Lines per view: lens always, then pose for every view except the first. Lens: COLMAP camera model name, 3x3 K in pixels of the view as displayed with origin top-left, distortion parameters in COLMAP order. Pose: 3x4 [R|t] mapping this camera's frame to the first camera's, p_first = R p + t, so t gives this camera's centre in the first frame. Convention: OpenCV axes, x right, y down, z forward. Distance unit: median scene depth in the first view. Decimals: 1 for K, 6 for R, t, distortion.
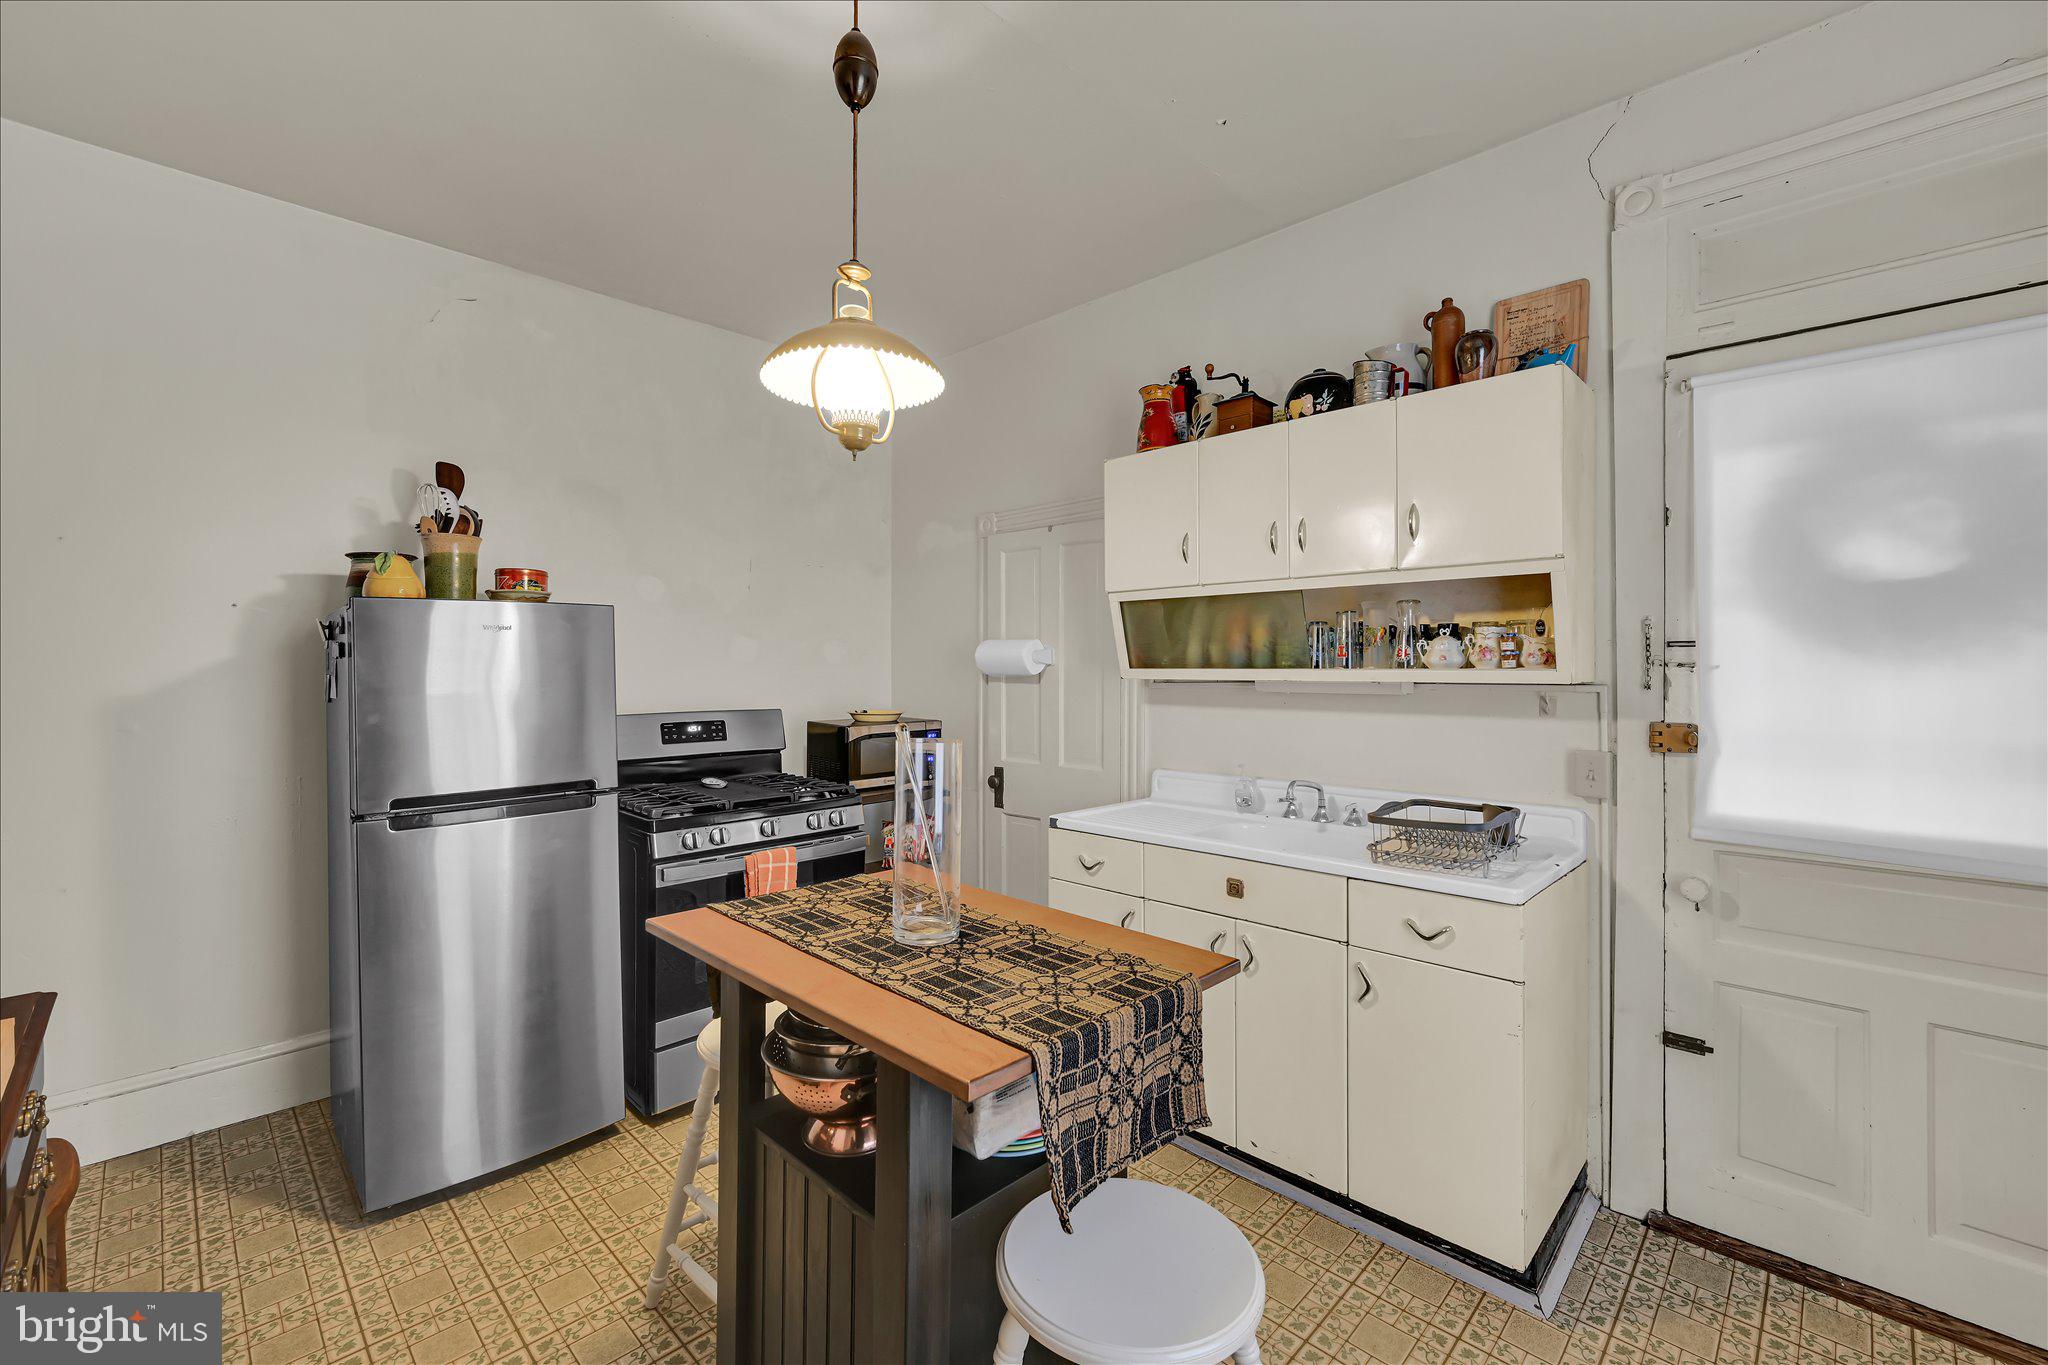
lens RADIAL K [[843.5, 0, 1020.5], [0, 843.5, 669.6], [0, 0, 1]] dist [0.000488, -0.000129]
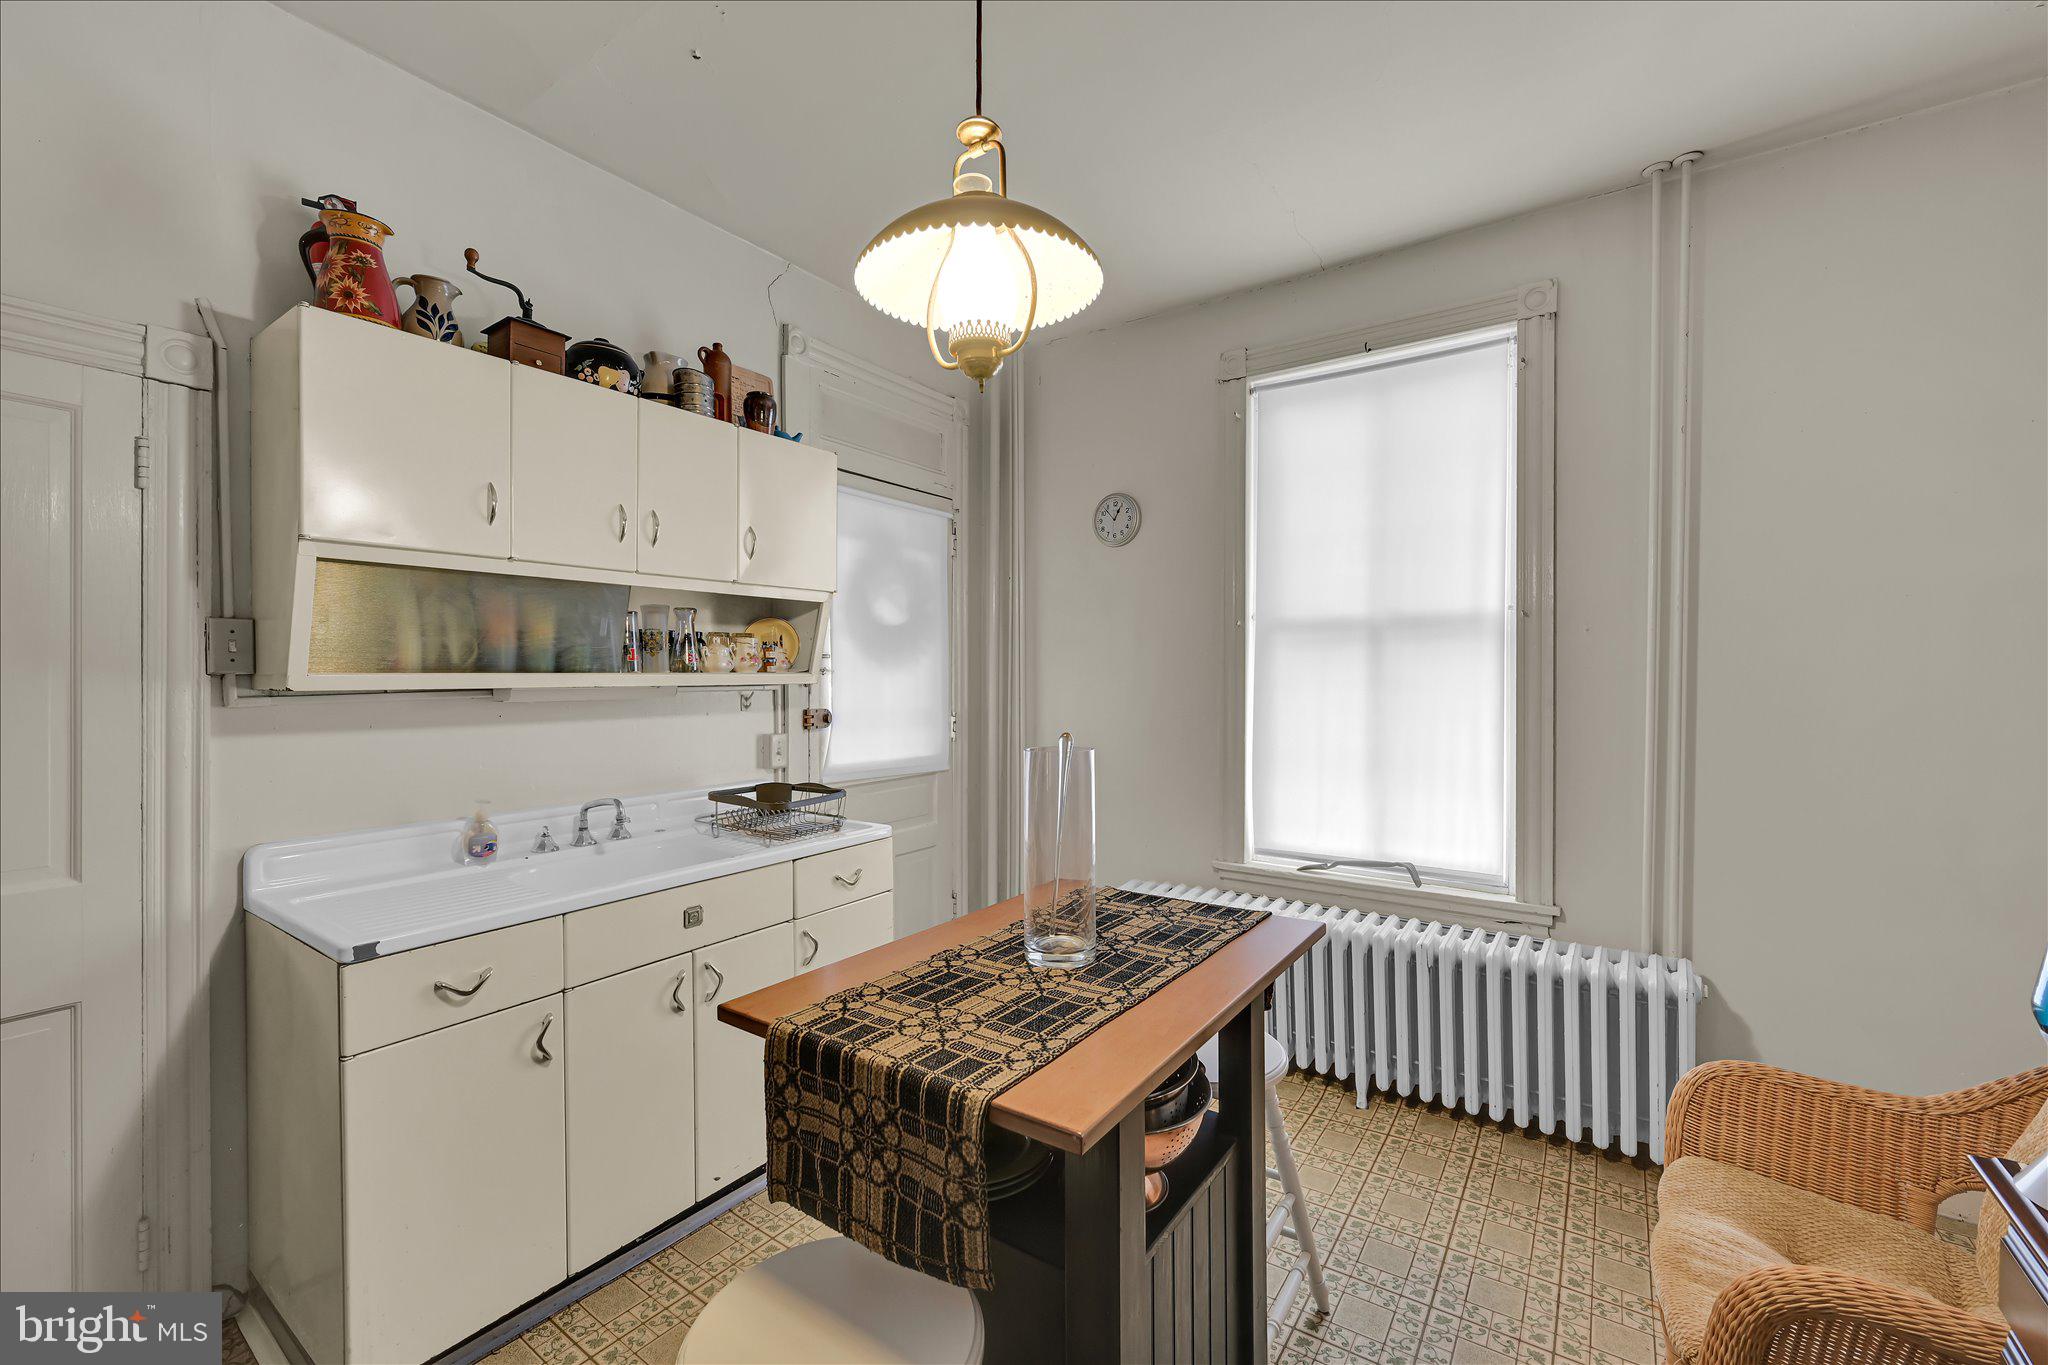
lens RADIAL K [[843.5, 0, 1027.9], [0, 843.5, 679.1], [0, 0, 1]] dist [0.000488, -0.000129]
pose [[-0.162442, -0.007979, 0.986686, -0.751615], [0.002688, 0.999960, 0.008529, -0.000859], [-0.986714, 0.004038, -0.162414, 0.868226]]
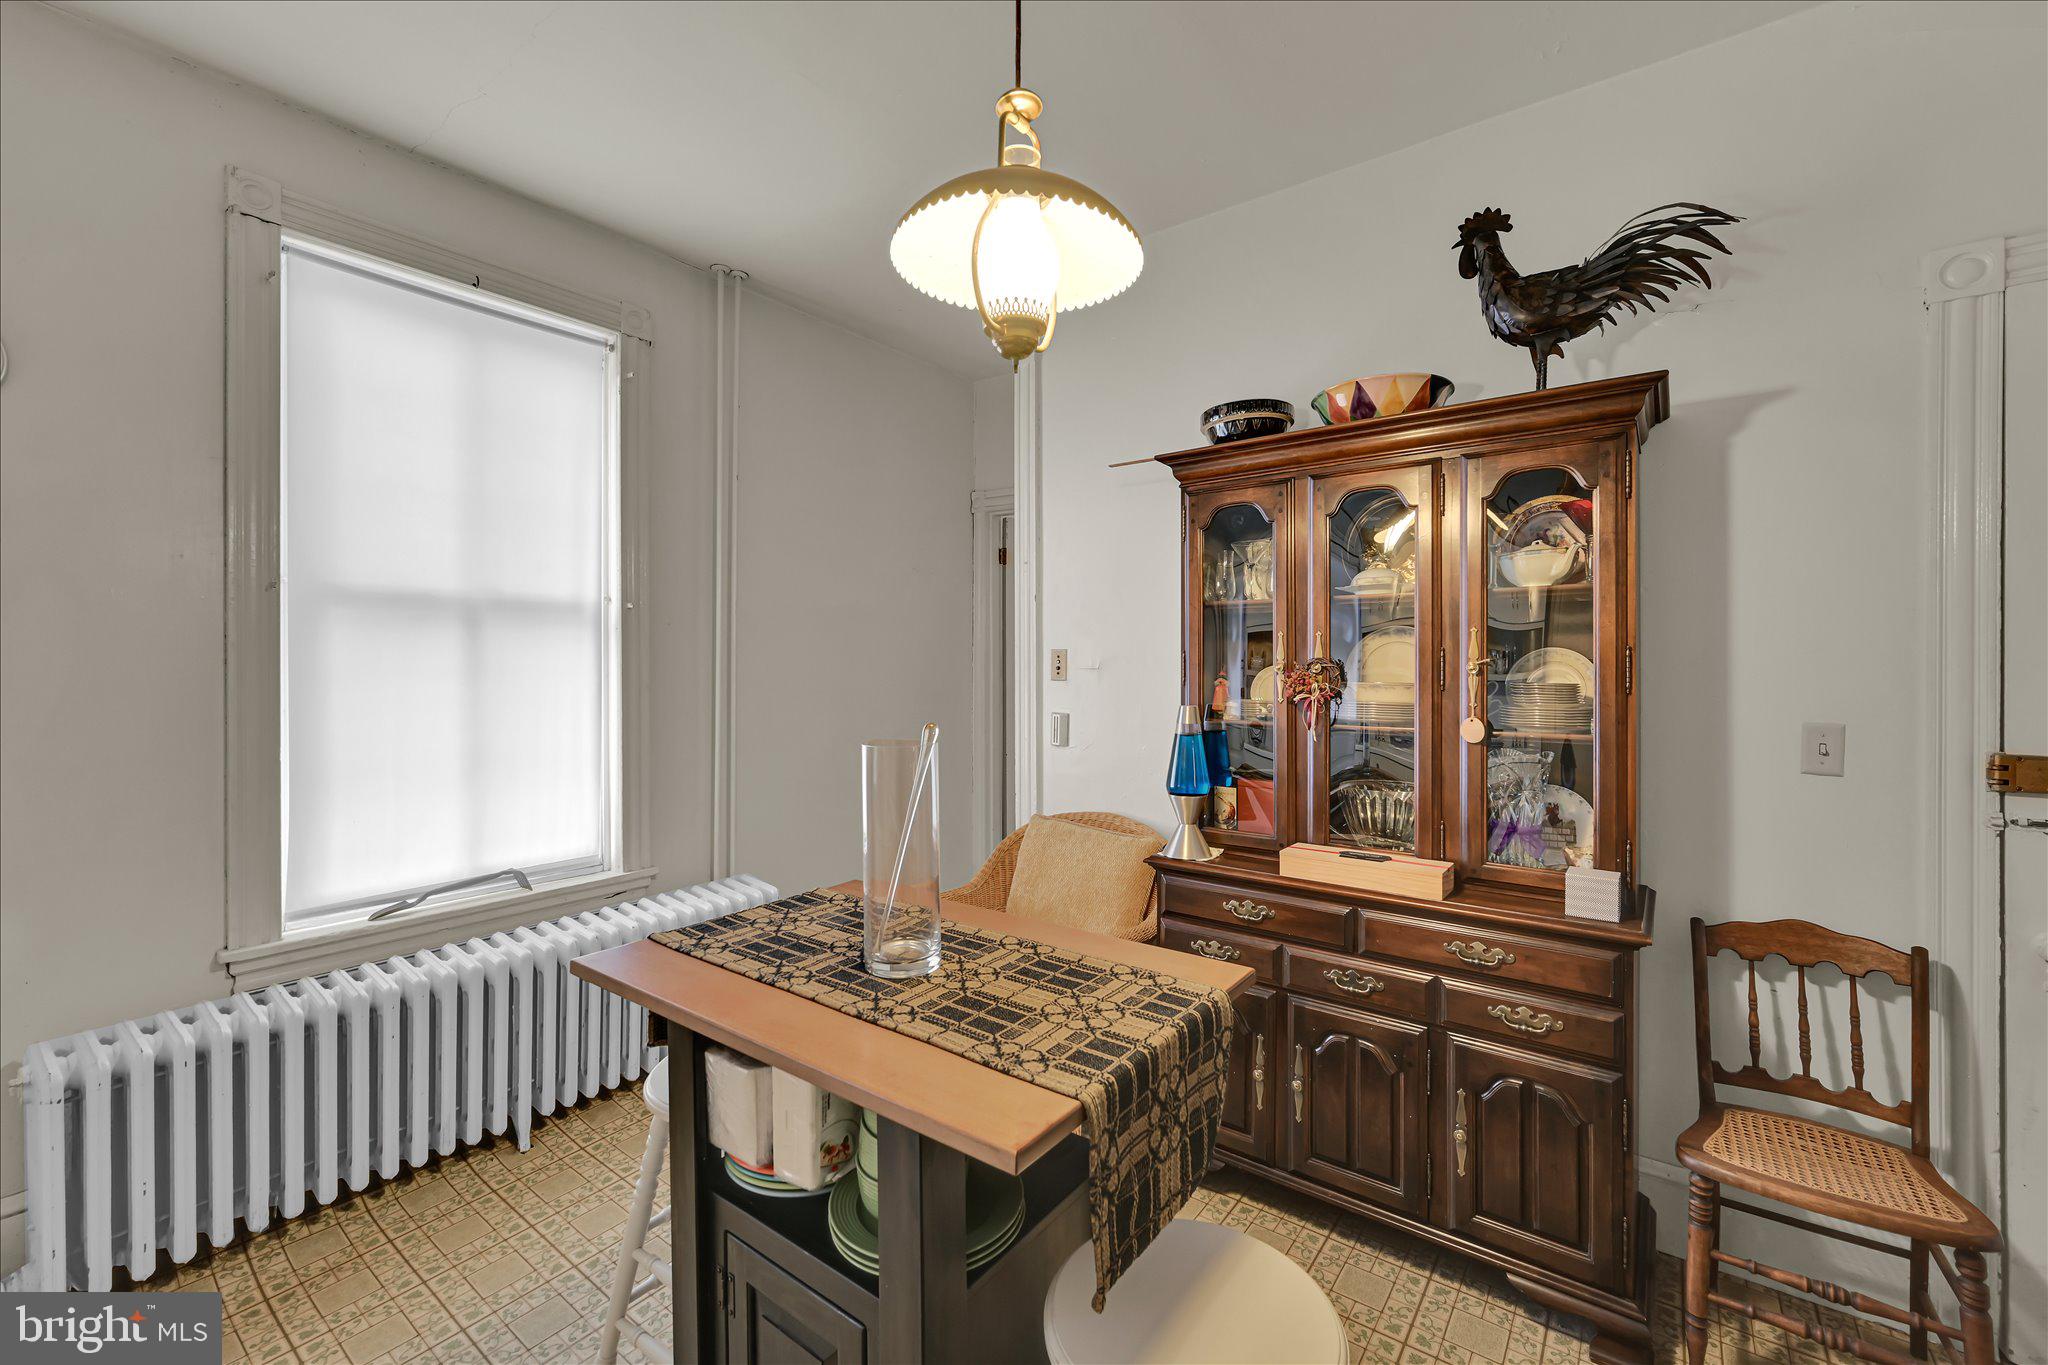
lens RADIAL K [[843.5, 0, 1029.8], [0, 843.5, 664.2], [0, 0, 1]] dist [0.000488, -0.000129]
pose [[-0.992198, -0.002323, -0.124651, -0.097634], [-0.003074, 0.999978, 0.005834, -0.001083], [0.124635, 0.006172, -0.992183, 1.376954]]
